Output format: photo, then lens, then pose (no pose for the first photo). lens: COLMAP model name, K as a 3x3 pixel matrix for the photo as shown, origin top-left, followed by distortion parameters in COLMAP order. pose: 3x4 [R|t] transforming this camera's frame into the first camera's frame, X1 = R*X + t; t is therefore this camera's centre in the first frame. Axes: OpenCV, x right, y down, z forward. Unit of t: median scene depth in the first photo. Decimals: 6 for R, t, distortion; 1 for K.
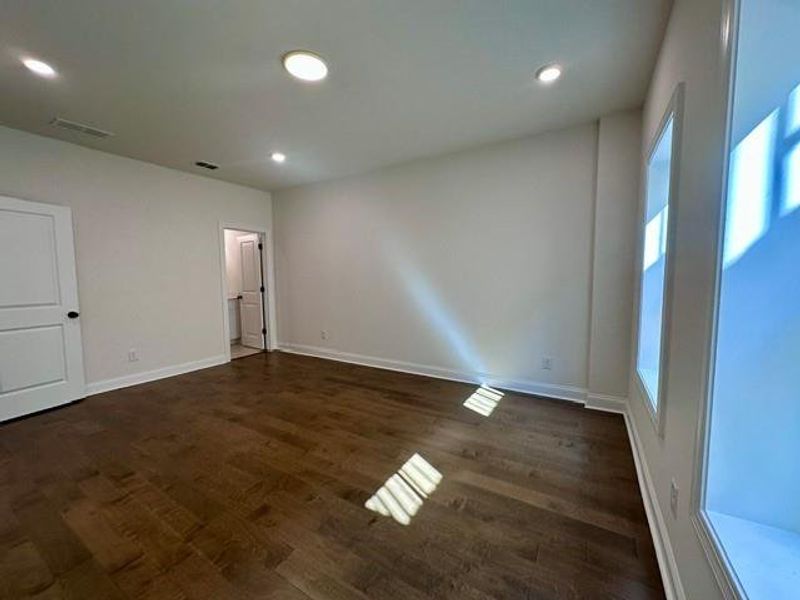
lens RADIAL K [[317.9, 0, 403.7], [0, 317.9, 300.7], [0, 0, 1]] dist [0.001306, 0.000000]
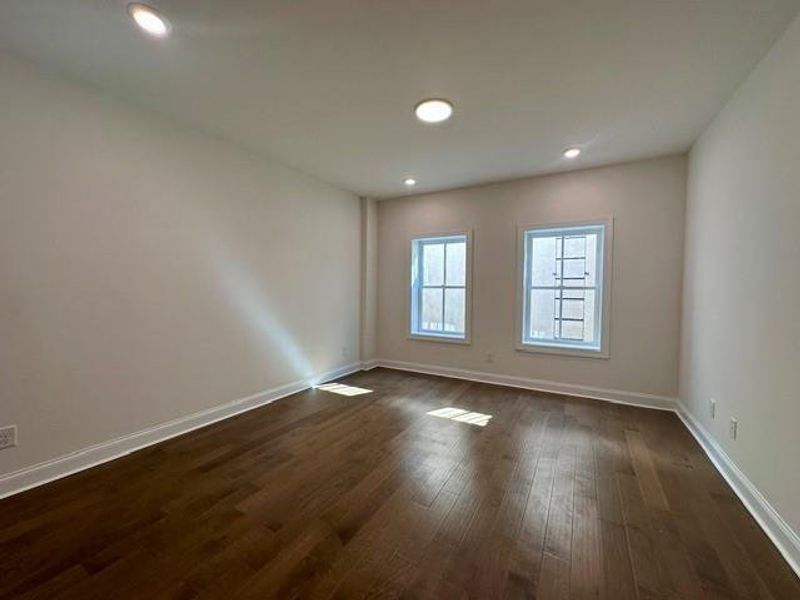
lens RADIAL K [[317.9, 0, 403.7], [0, 317.9, 300.7], [0, 0, 1]] dist [0.001306, 0.000000]
pose [[-0.008522, -0.033279, 0.999410, -1.035457], [0.088436, 0.995505, 0.033903, -0.047162], [-0.996045, 0.088672, -0.005541, 0.826583]]
